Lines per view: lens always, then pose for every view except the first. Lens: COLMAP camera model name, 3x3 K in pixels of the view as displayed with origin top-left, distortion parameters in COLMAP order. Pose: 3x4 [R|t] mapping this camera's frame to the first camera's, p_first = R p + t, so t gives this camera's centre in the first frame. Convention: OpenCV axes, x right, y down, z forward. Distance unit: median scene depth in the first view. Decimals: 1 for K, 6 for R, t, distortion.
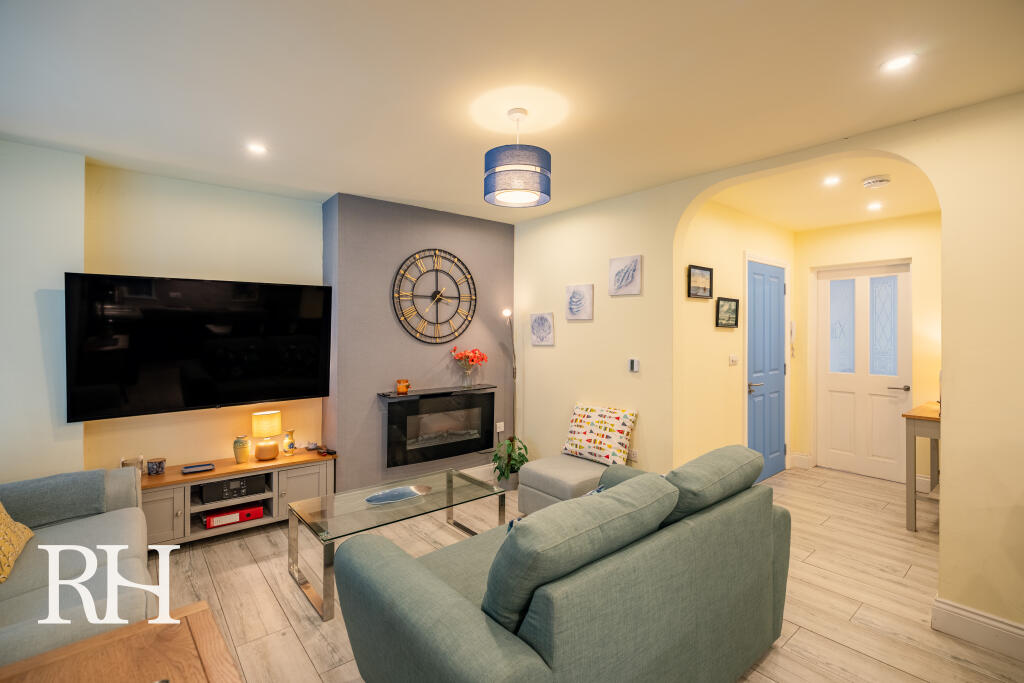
lens RADIAL K [[469.4, 0, 511.7], [0, 469.4, 330.4], [0, 0, 1]] dist [-0.005854, 0.001388]
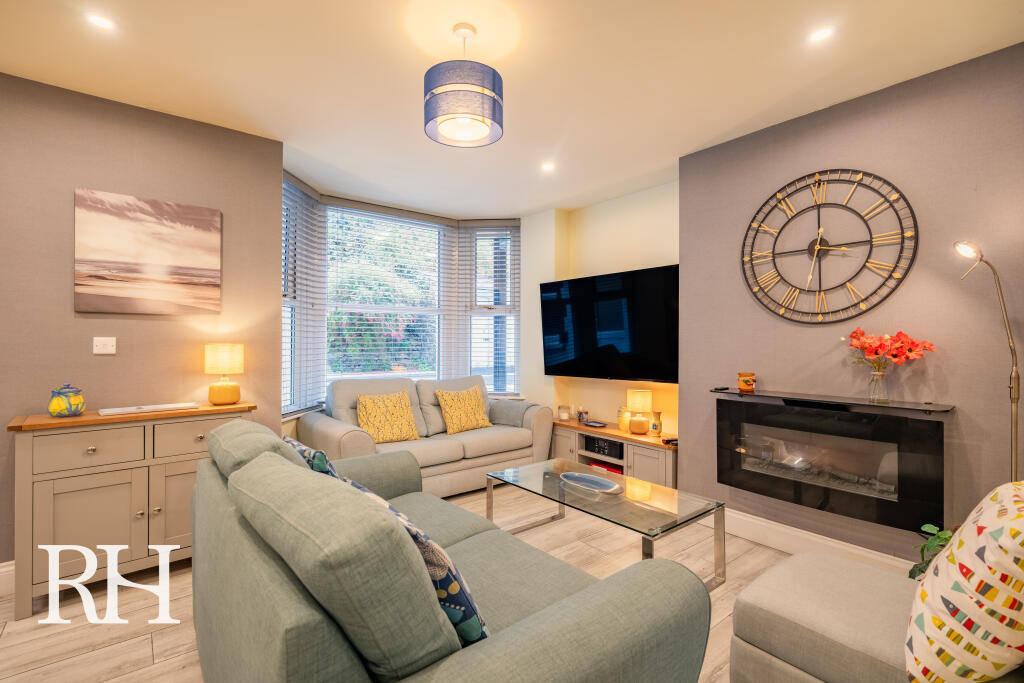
lens RADIAL K [[469.4, 0, 512.1], [0, 469.4, 343.4], [0, 0, 1]] dist [-0.005854, 0.001388]
pose [[-0.008537, 0.002655, -0.999960, 0.471732], [-0.002553, 0.999993, 0.002677, 0.054850], [0.999960, 0.002576, -0.008530, 0.601922]]
